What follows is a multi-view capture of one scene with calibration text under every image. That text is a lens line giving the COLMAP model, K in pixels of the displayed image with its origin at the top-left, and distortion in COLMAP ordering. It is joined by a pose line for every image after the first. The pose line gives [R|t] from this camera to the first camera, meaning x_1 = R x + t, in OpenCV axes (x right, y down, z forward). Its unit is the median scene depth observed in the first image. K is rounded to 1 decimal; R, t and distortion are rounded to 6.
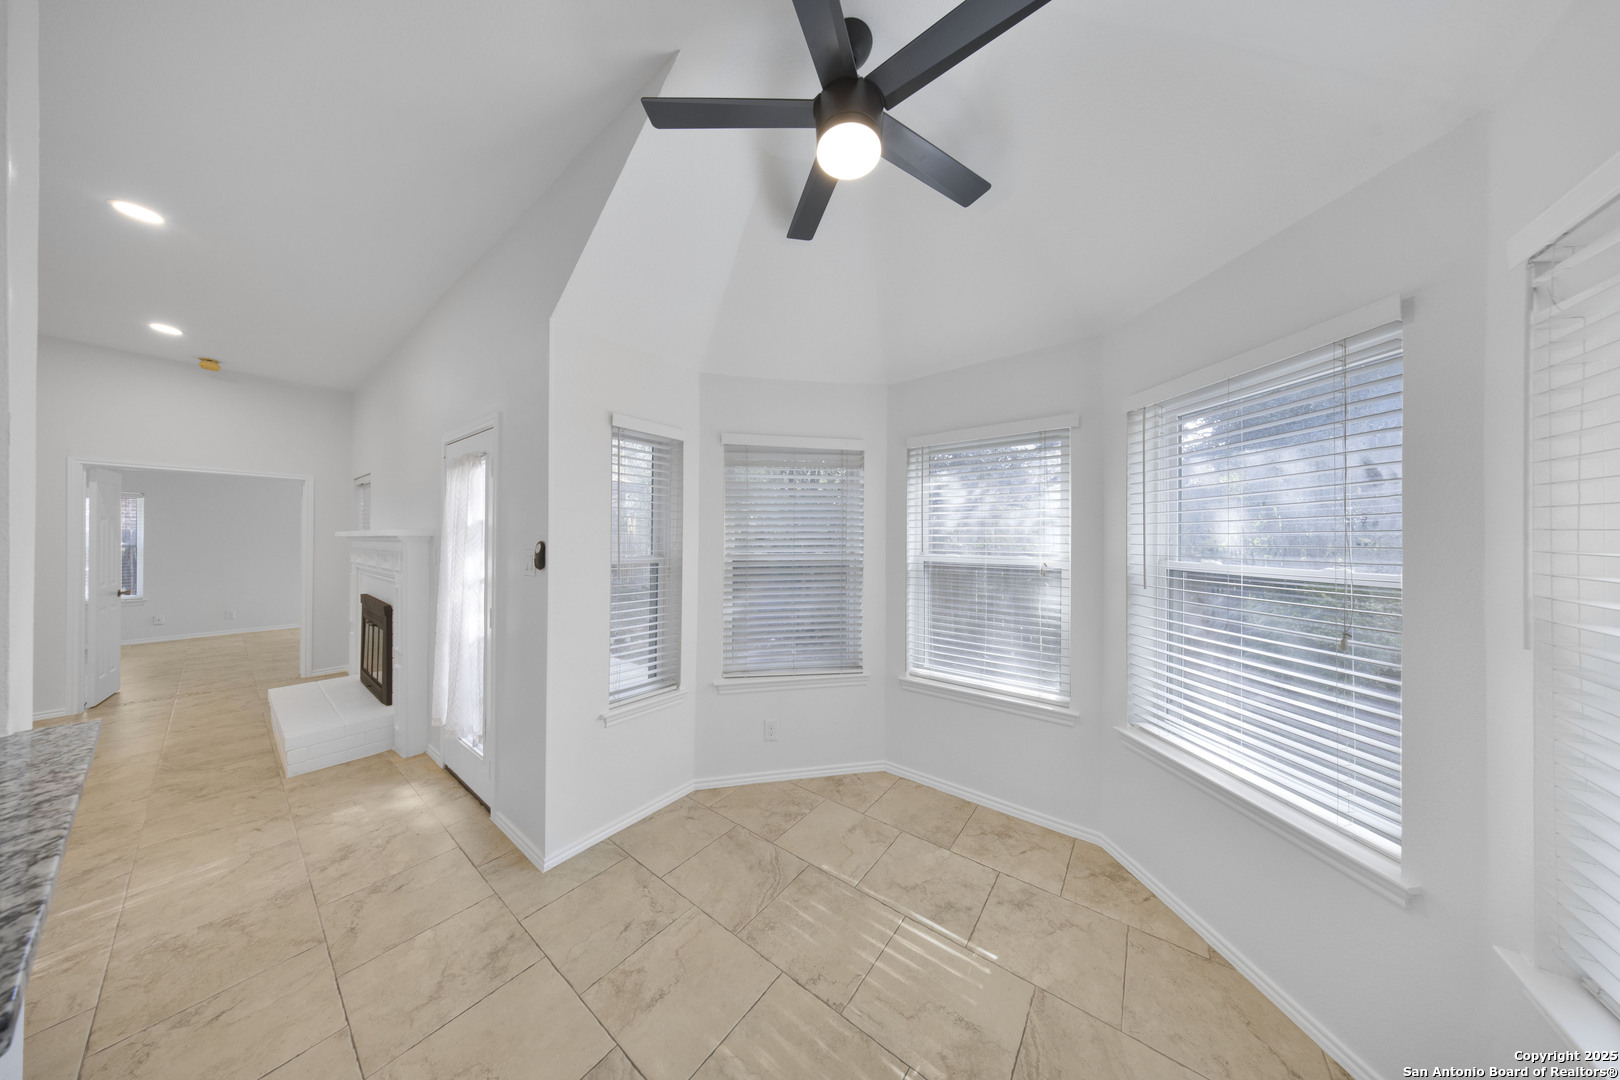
lens RADIAL K [[456.6, 0, 811.6], [0, 456.6, 527.5], [0, 0, 1]] dist [-0.000221, 0.000104]
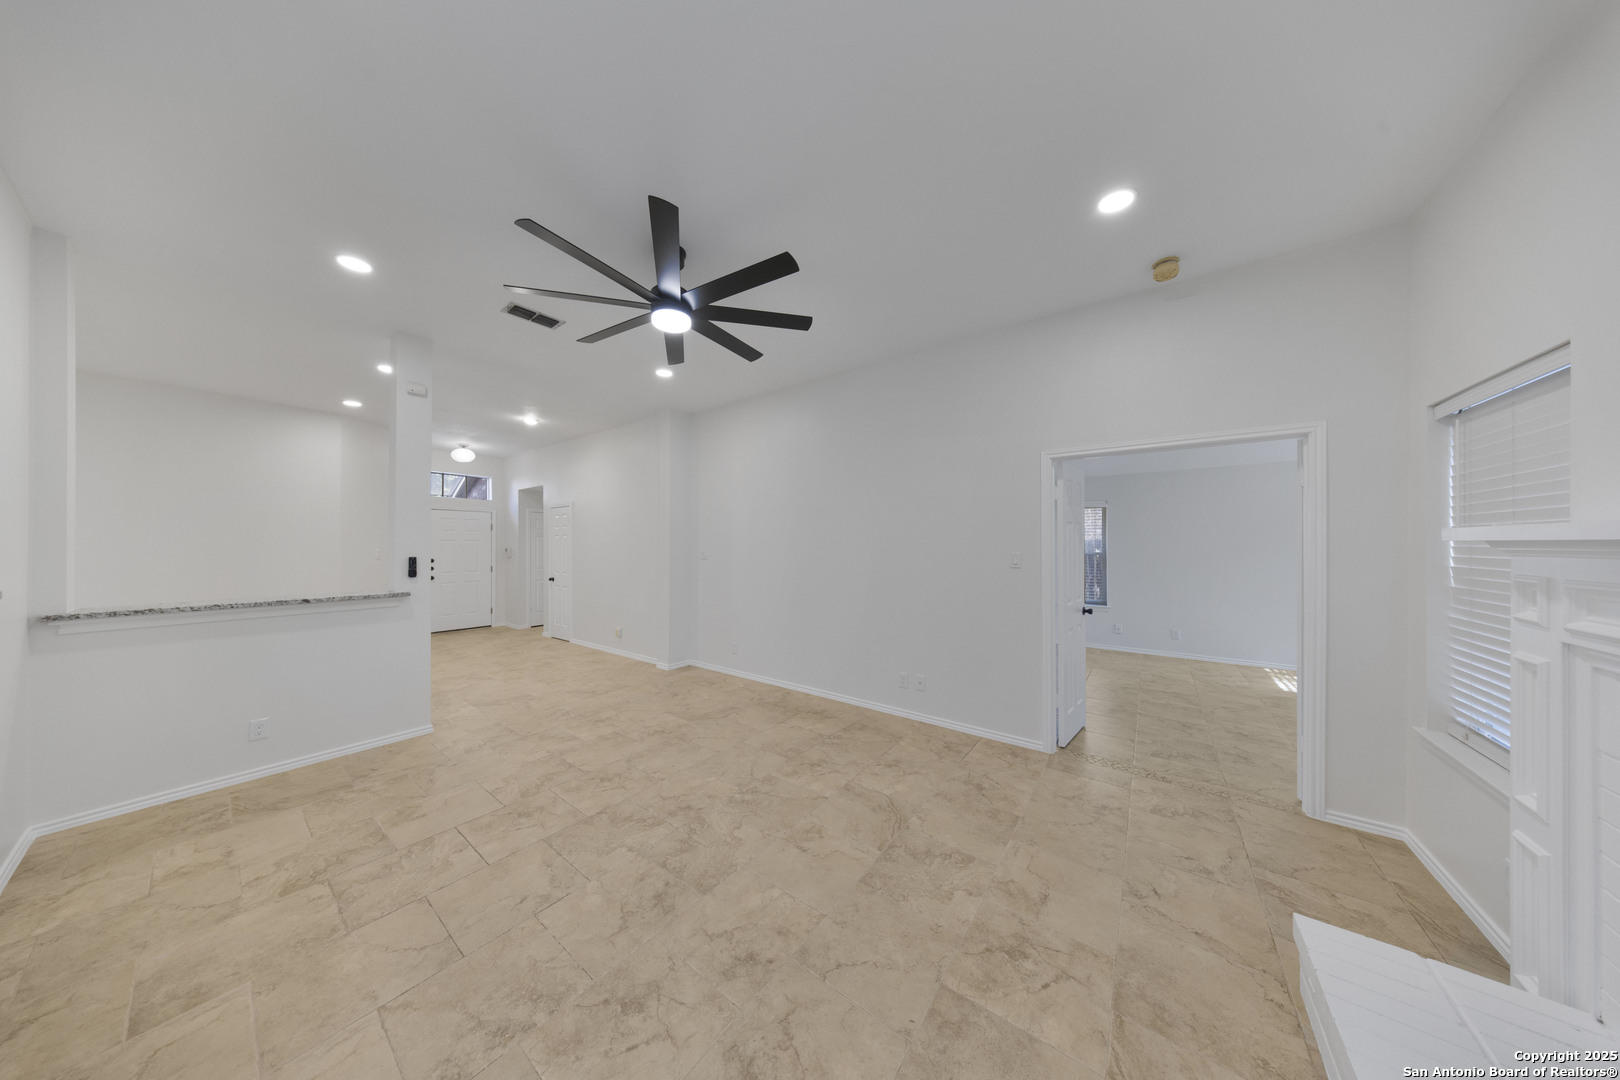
lens RADIAL K [[456.6, 0, 806.5], [0, 456.6, 536.7], [0, 0, 1]] dist [-0.000221, 0.000104]
pose [[-0.004944, -0.012625, -0.999908, -0.682614], [0.008445, 0.999884, -0.012666, 0.017091], [0.999952, -0.008507, -0.004836, 0.498975]]
